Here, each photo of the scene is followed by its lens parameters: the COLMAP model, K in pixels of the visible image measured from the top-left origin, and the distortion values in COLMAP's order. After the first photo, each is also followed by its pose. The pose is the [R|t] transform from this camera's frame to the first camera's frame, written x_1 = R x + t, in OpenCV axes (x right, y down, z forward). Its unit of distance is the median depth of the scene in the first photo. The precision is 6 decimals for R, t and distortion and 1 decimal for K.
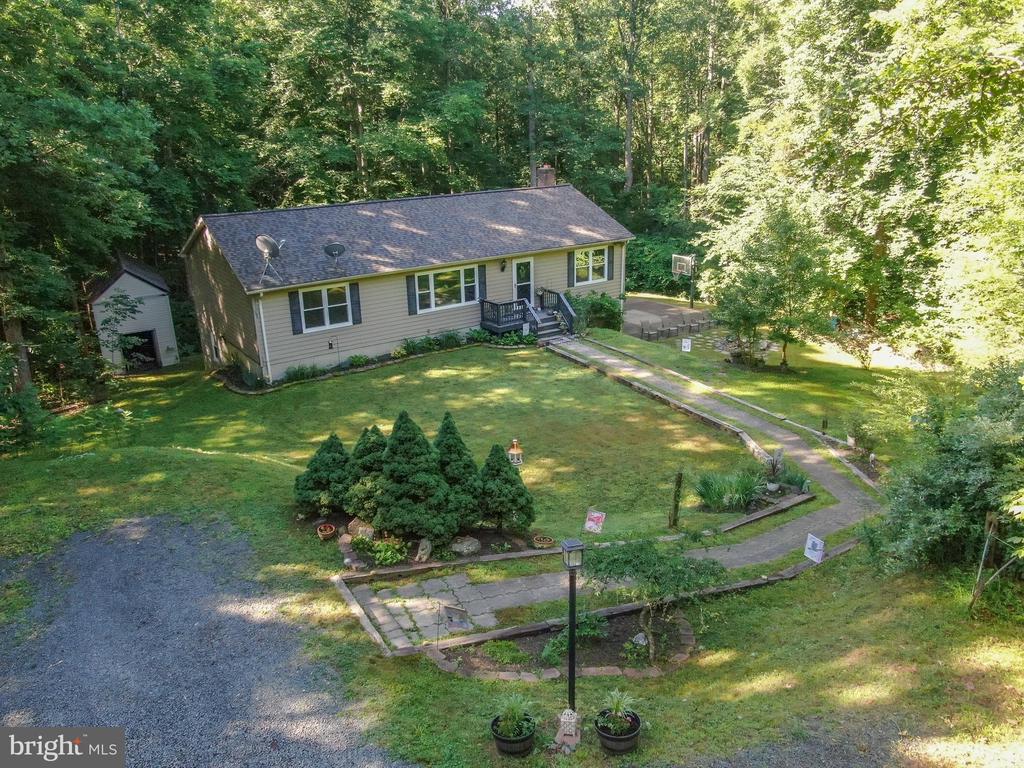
lens RADIAL K [[776.9, 0, 512.0], [0, 776.9, 384.0], [0, 0, 1]] dist [-0.009572, -0.001980]
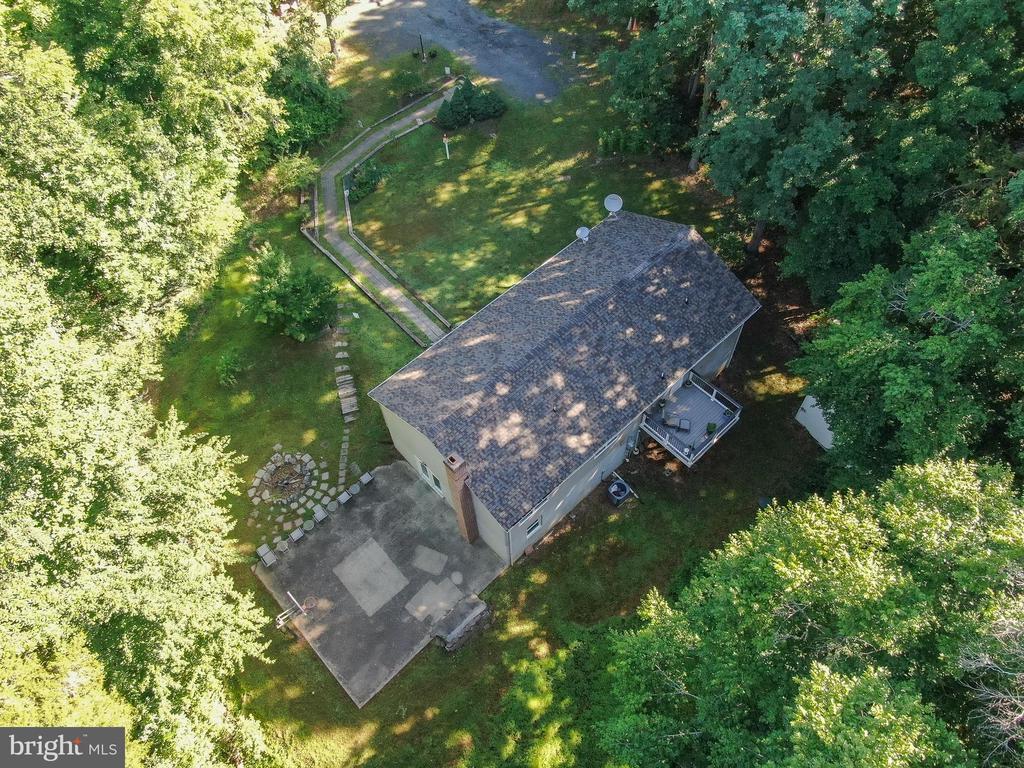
lens RADIAL K [[694.5, 0, 502.1], [0, 694.5, 382.2], [0, 0, 1]] dist [0.003330, 0.001737]
pose [[-0.986917, 0.157945, -0.032376, 0.003407], [0.009797, 0.259183, 0.965779, -1.269889], [0.160931, 0.952826, -0.257339, 1.477537]]
